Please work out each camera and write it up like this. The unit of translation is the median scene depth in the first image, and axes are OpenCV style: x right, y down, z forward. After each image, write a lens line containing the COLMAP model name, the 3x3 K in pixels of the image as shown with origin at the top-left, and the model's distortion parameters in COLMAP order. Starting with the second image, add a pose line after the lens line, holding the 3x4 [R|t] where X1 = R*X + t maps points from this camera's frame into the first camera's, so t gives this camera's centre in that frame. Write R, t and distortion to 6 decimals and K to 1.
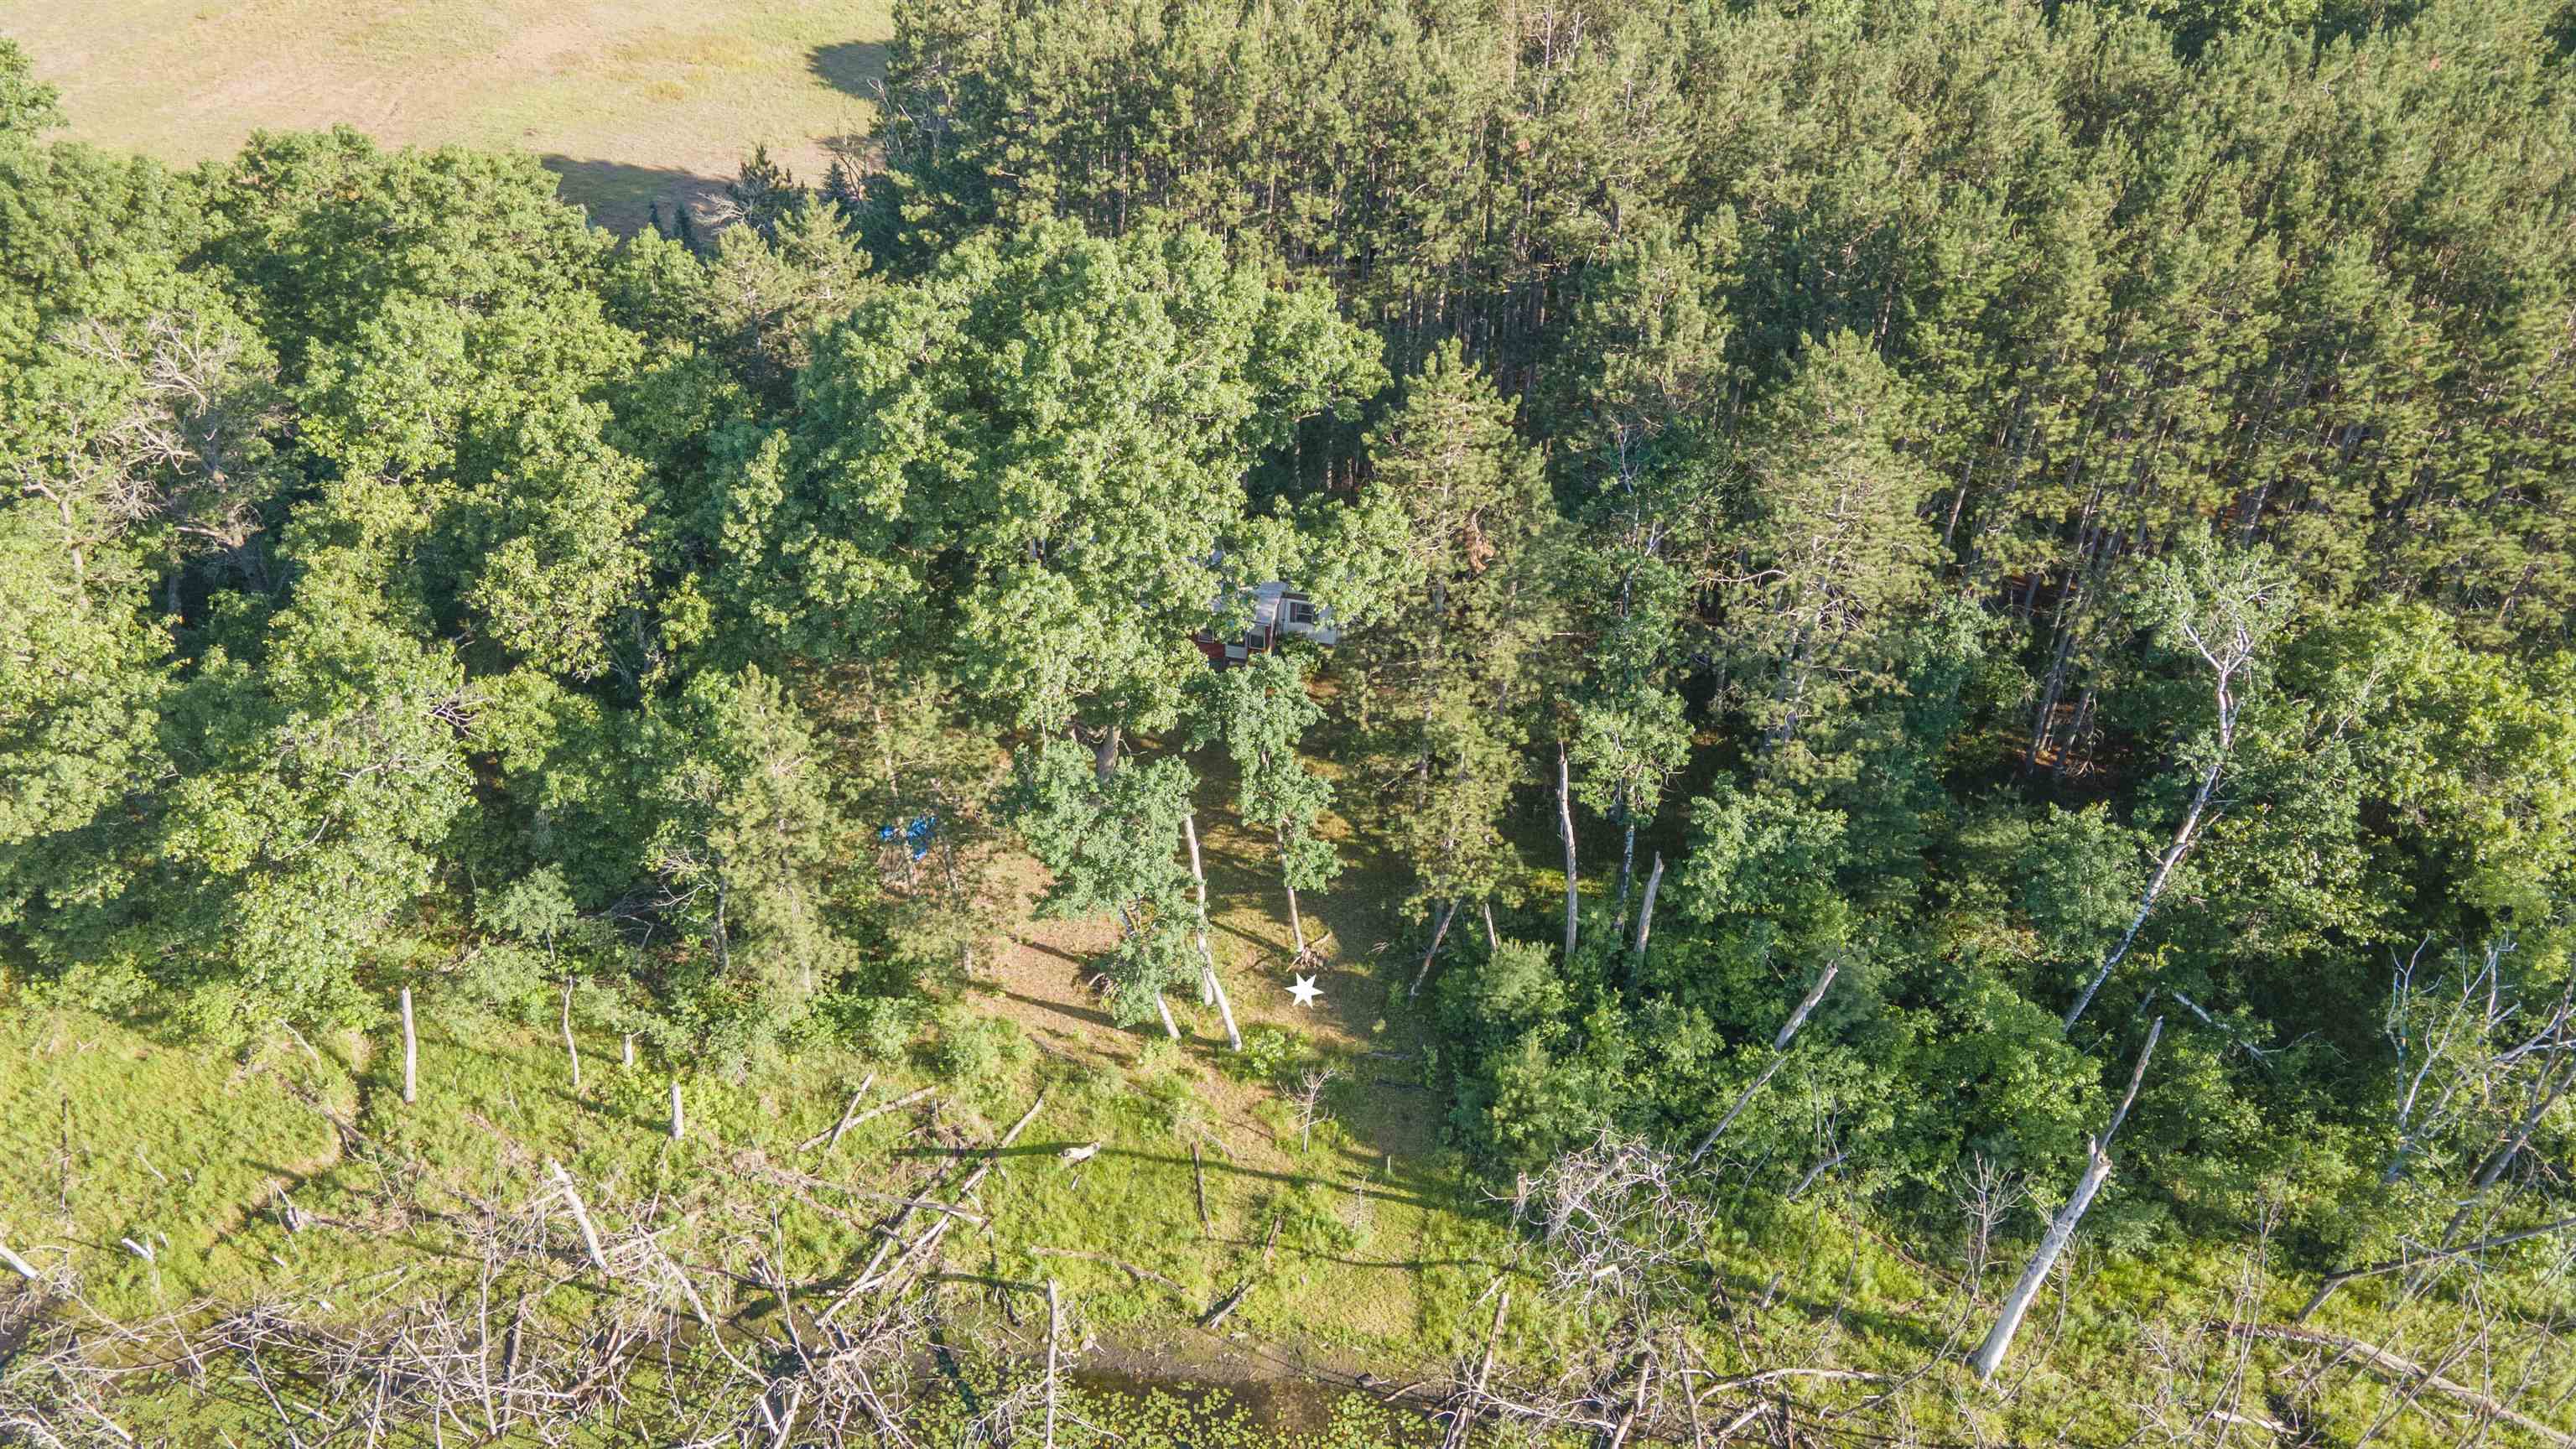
lens RADIAL K [[1776.4, 0, 1288.0], [0, 1776.4, 724.5], [0, 0, 1]] dist [-0.006126, -0.002775]
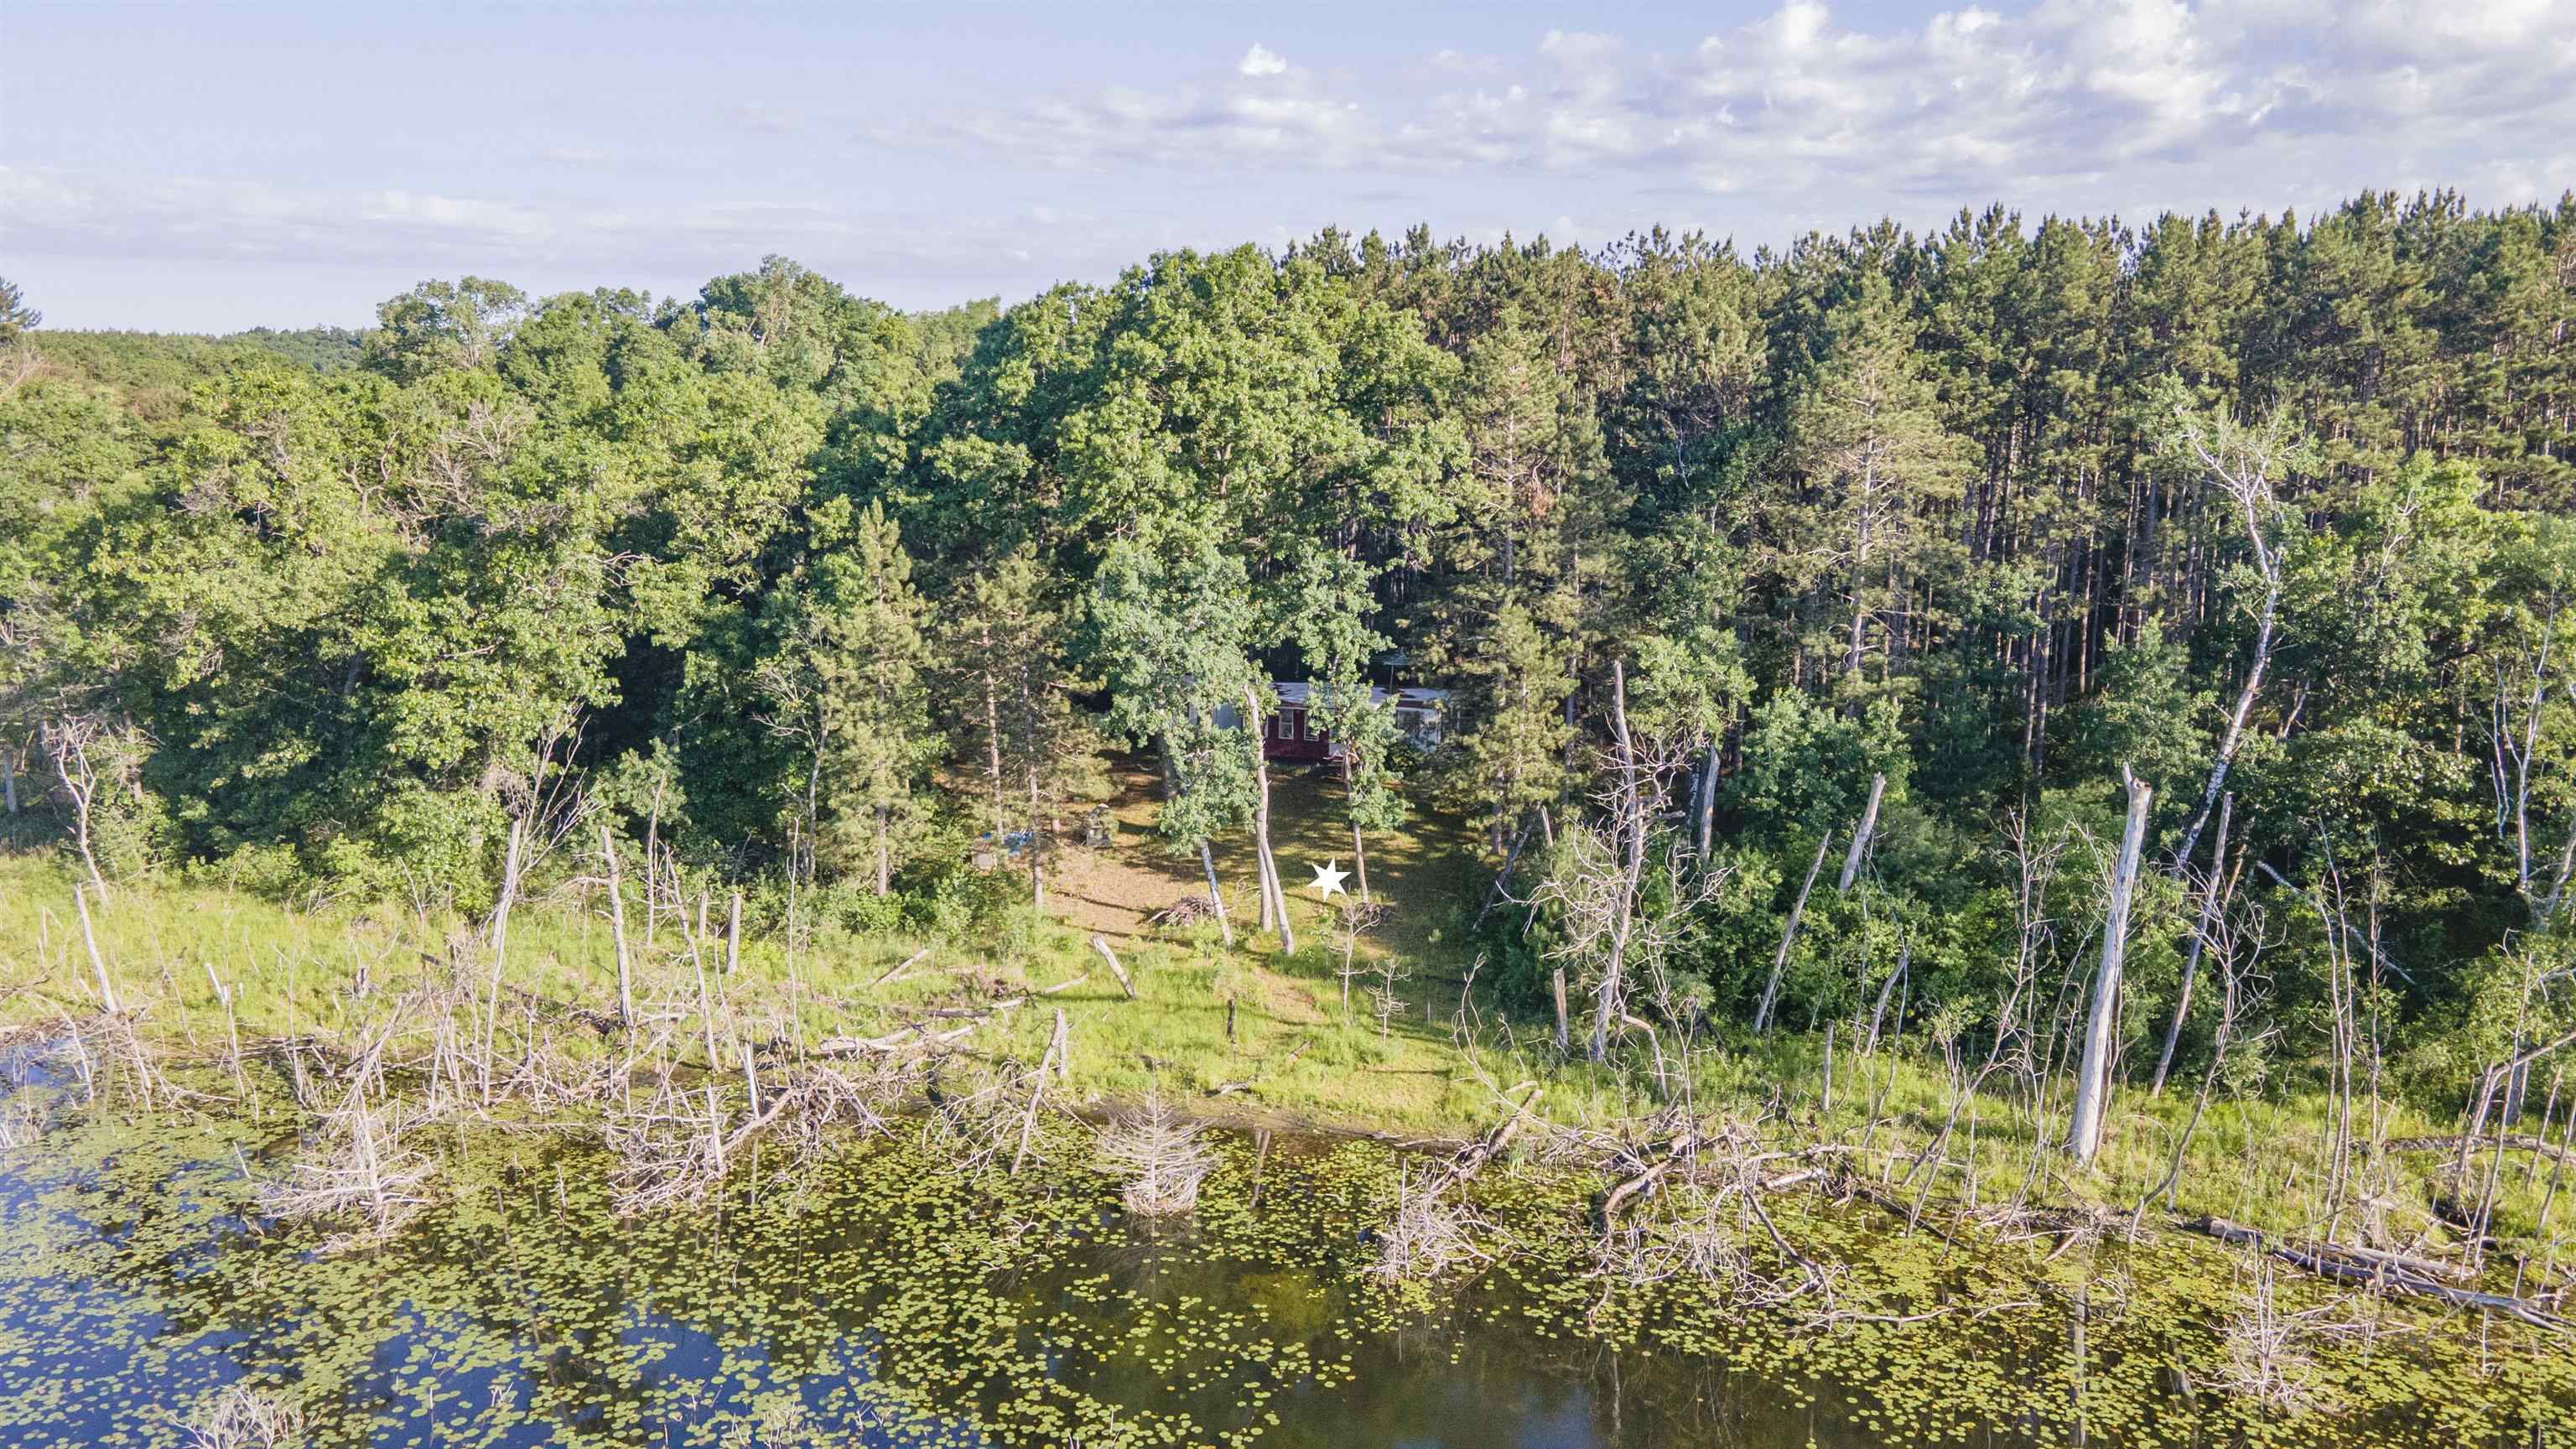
lens RADIAL K [[1776.4, 0, 1288.0], [0, 1776.4, 724.5], [0, 0, 1]] dist [-0.006126, -0.002775]
pose [[0.990764, 0.020841, -0.133989, 0.104545], [-0.077416, 0.898192, -0.432733, 0.517956], [0.111329, 0.439109, 0.891510, 0.070995]]
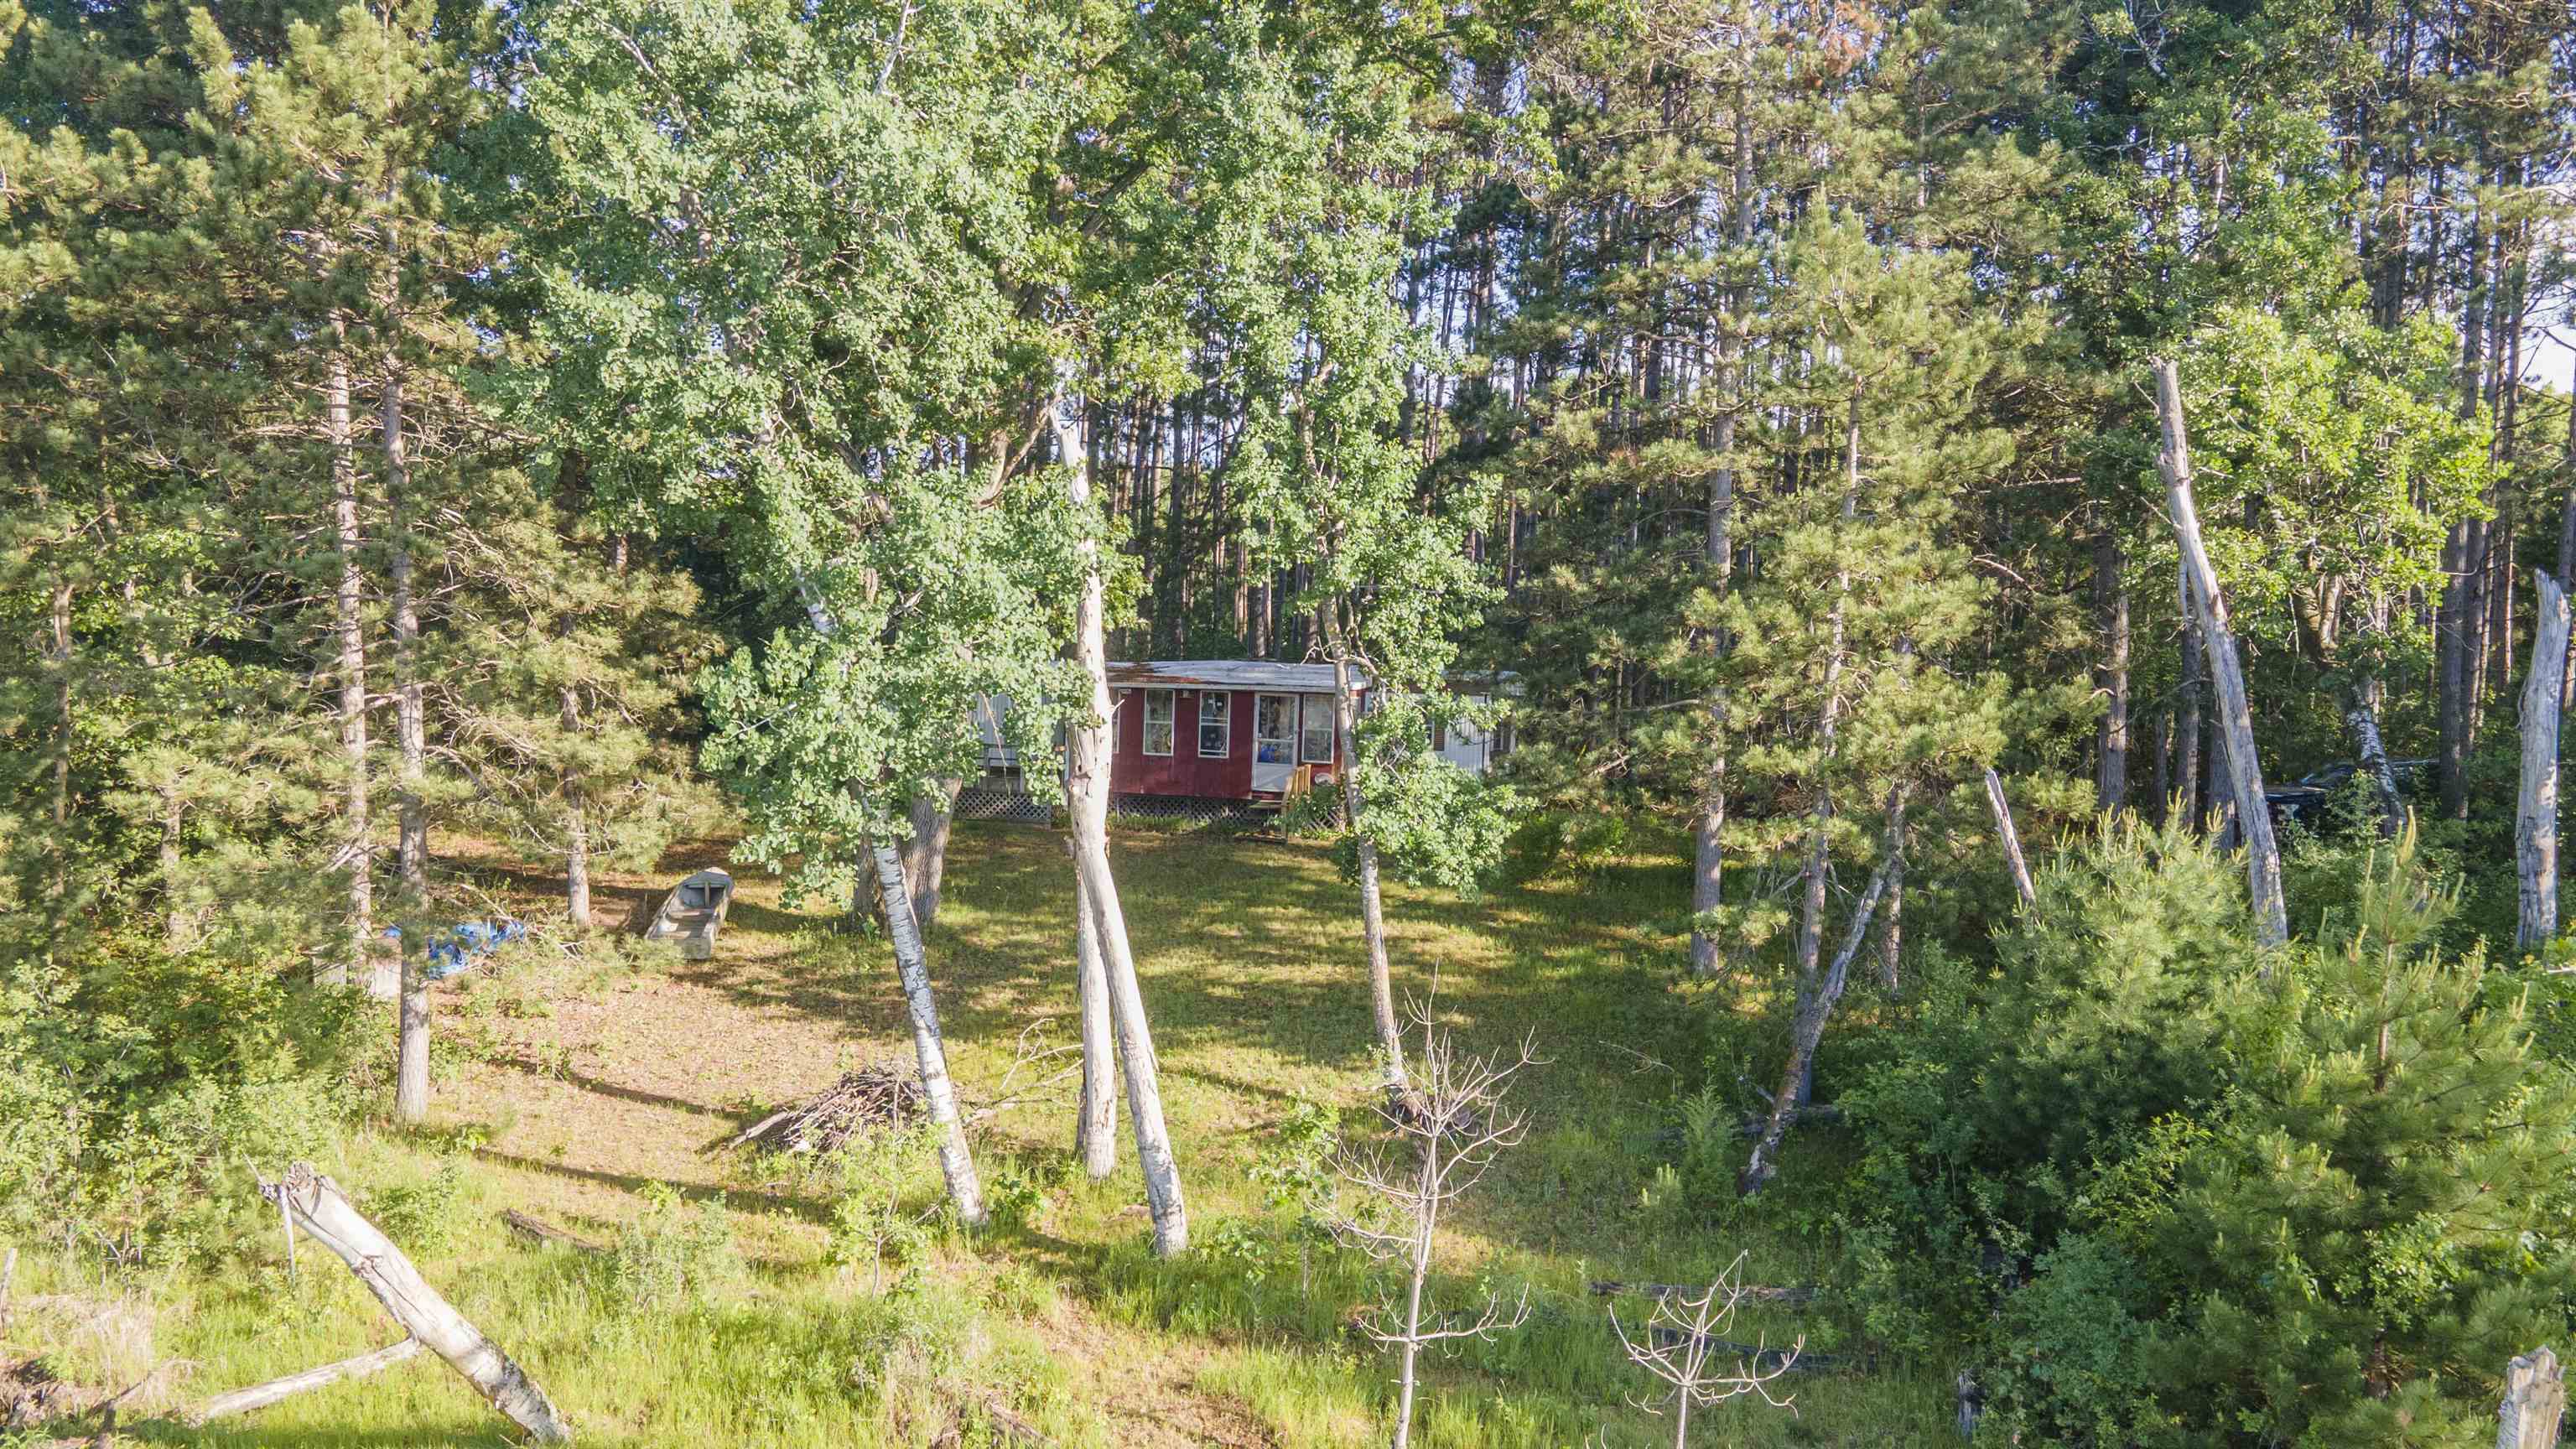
lens RADIAL K [[1776.4, 0, 1288.0], [0, 1776.4, 724.5], [0, 0, 1]] dist [-0.006126, -0.002775]
pose [[0.998306, 0.026440, -0.051834, 0.008350], [-0.051023, 0.826000, -0.561356, 0.298429], [0.027973, 0.563049, 0.825950, 0.712704]]
